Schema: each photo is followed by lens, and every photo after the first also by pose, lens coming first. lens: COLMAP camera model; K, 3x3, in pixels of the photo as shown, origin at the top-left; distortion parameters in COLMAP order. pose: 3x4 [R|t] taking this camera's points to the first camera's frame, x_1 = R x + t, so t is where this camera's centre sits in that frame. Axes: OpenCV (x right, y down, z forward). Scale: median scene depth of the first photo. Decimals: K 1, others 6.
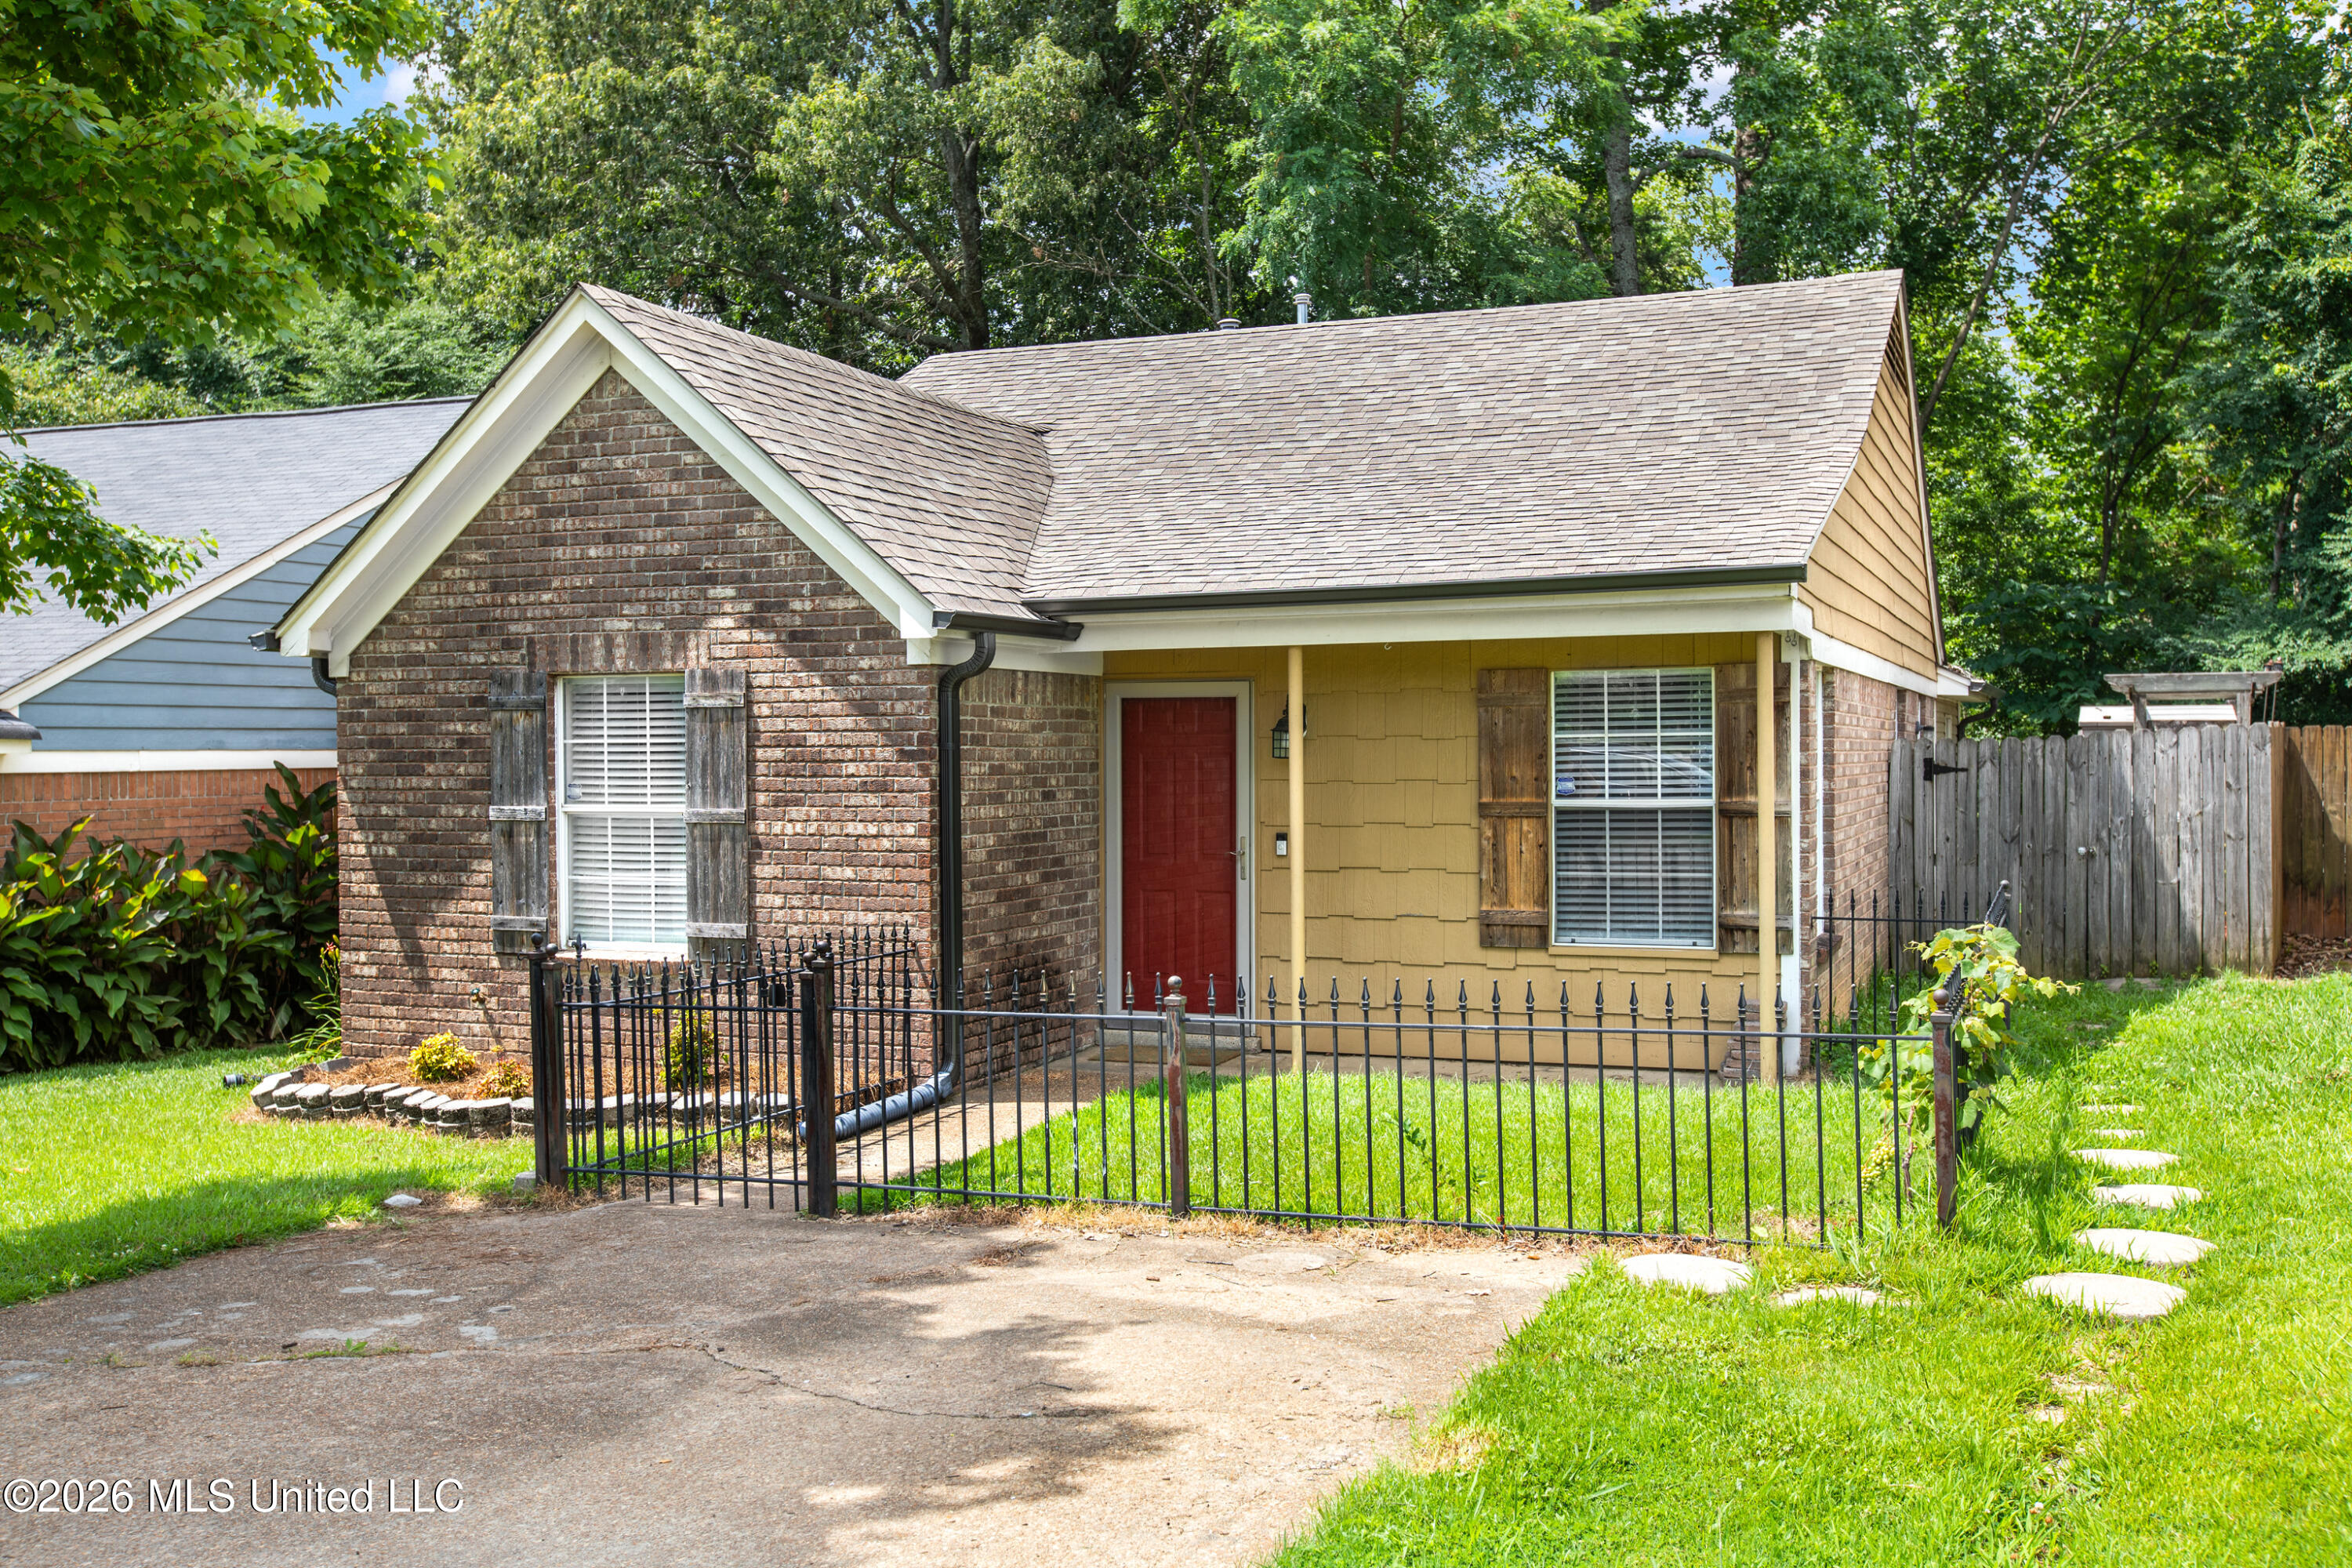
lens RADIAL K [[2212.8, 0, 1174.9], [0, 2212.8, 798.8], [0, 0, 1]] dist [0.012152, 0.000000]
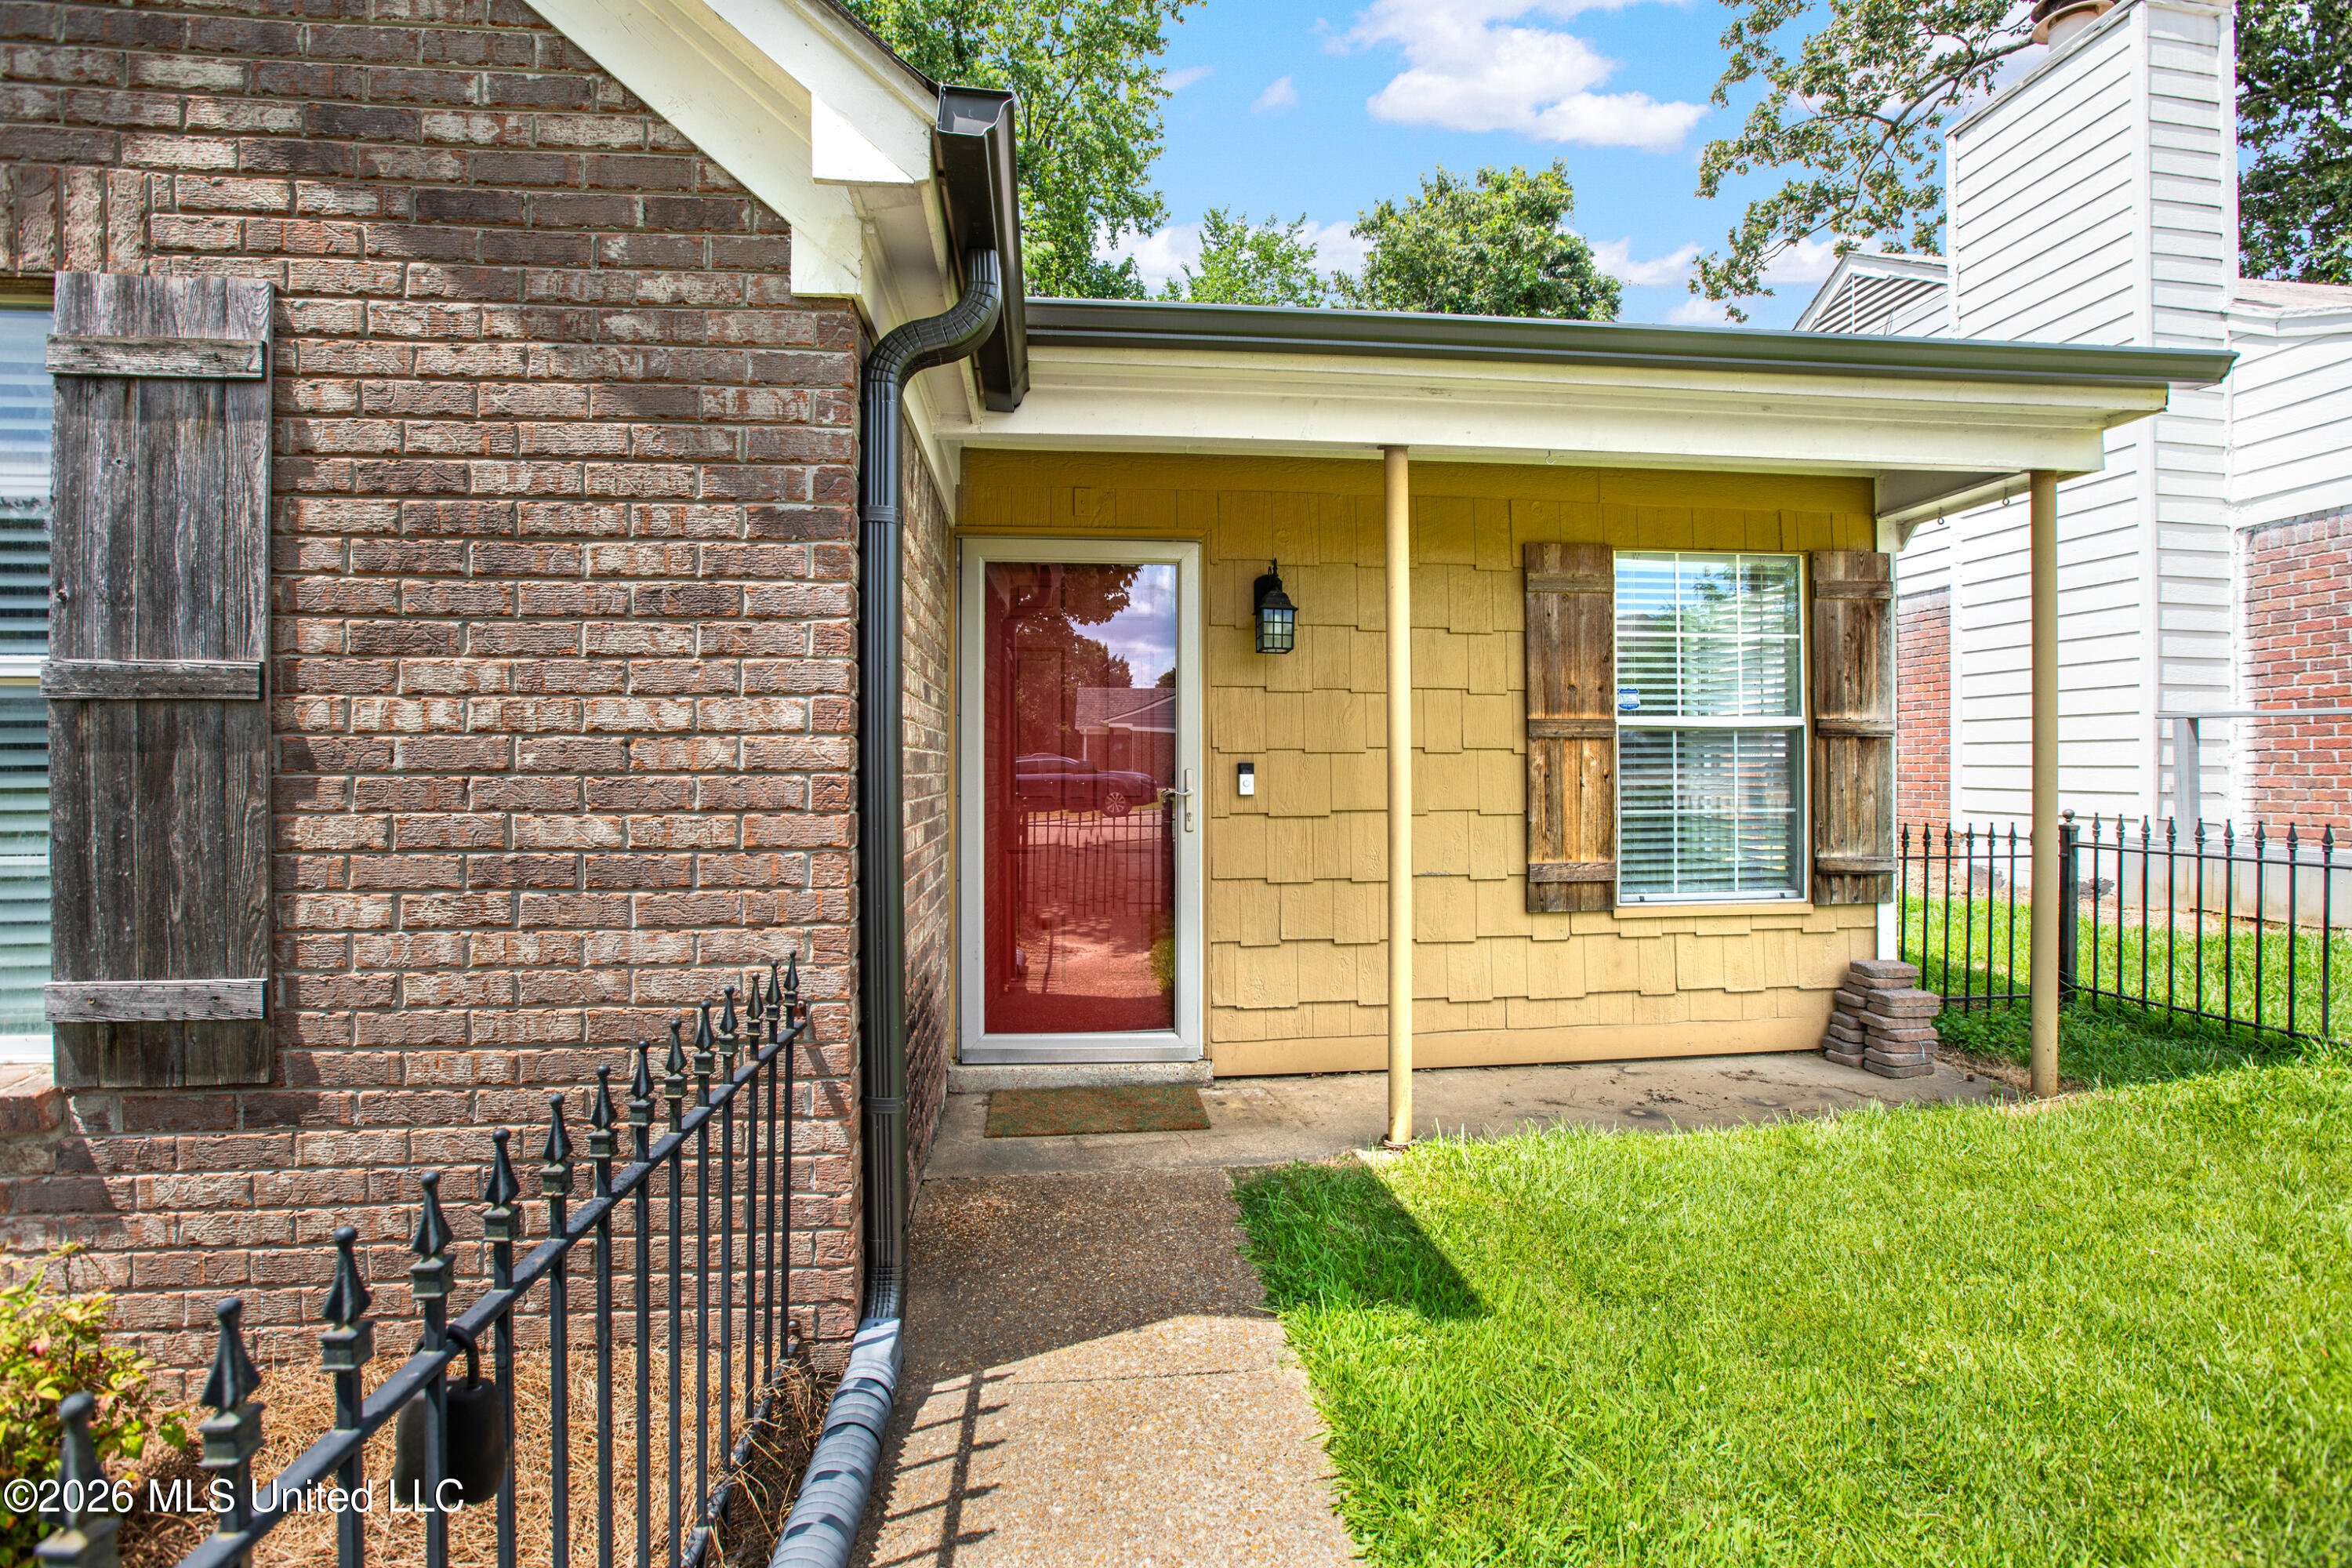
lens RADIAL K [[1079.9, 0, 1180.7], [0, 1079.9, 776.8], [0, 0, 1]] dist [-0.043298, 0.011883]
pose [[0.865318, 0.002701, 0.501215, -0.147272], [0.009207, 0.999731, -0.021283, 0.028066], [-0.501138, 0.023032, 0.865061, 0.761177]]
